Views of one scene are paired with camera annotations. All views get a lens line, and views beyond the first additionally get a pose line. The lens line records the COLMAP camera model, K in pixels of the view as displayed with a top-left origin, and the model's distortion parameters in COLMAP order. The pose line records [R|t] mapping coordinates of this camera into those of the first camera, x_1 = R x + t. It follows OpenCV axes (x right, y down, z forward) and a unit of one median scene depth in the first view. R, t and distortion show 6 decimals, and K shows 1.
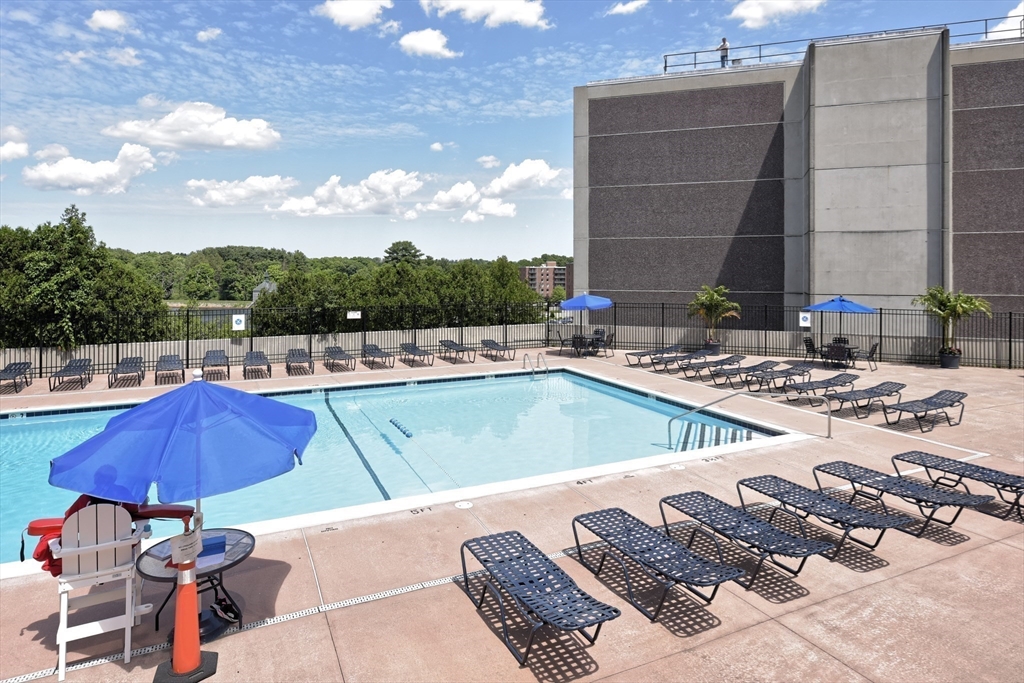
lens RADIAL K [[594.8, 0, 514.3], [0, 594.8, 275.0], [0, 0, 1]] dist [-0.001755, -0.001276]
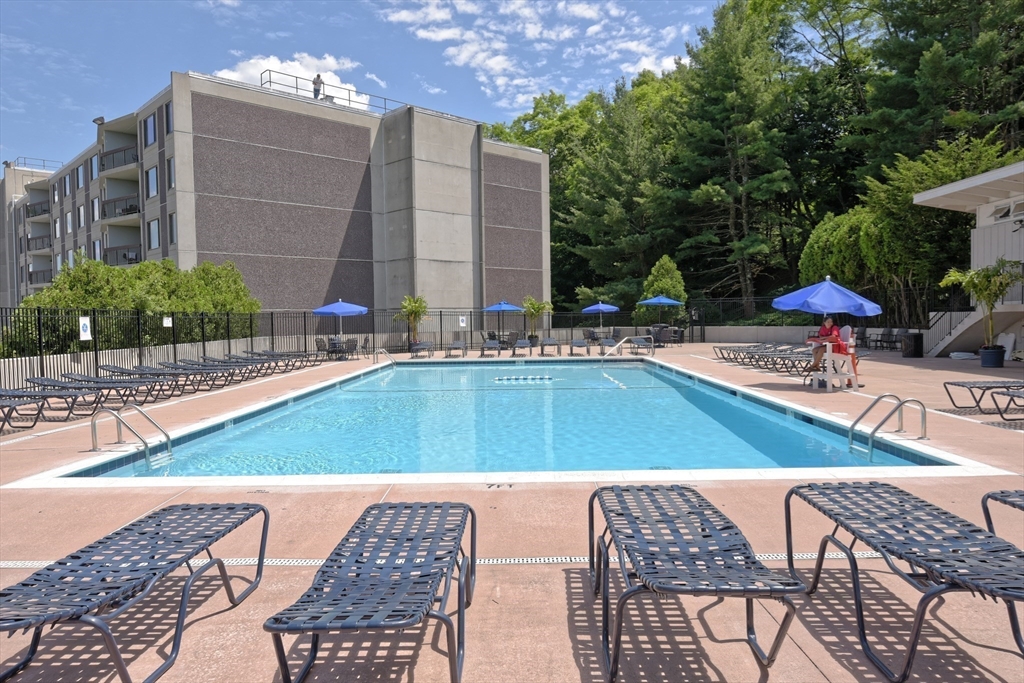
lens RADIAL K [[711.0, 0, 511.5], [0, 711.0, 341.5], [0, 0, 1]] dist [-0.006544, -0.000339]
pose [[0.448809, -0.036857, 0.892867, -0.927177], [0.022198, 0.999301, 0.030092, 0.076719], [-0.893352, 0.006314, 0.449313, 0.175803]]
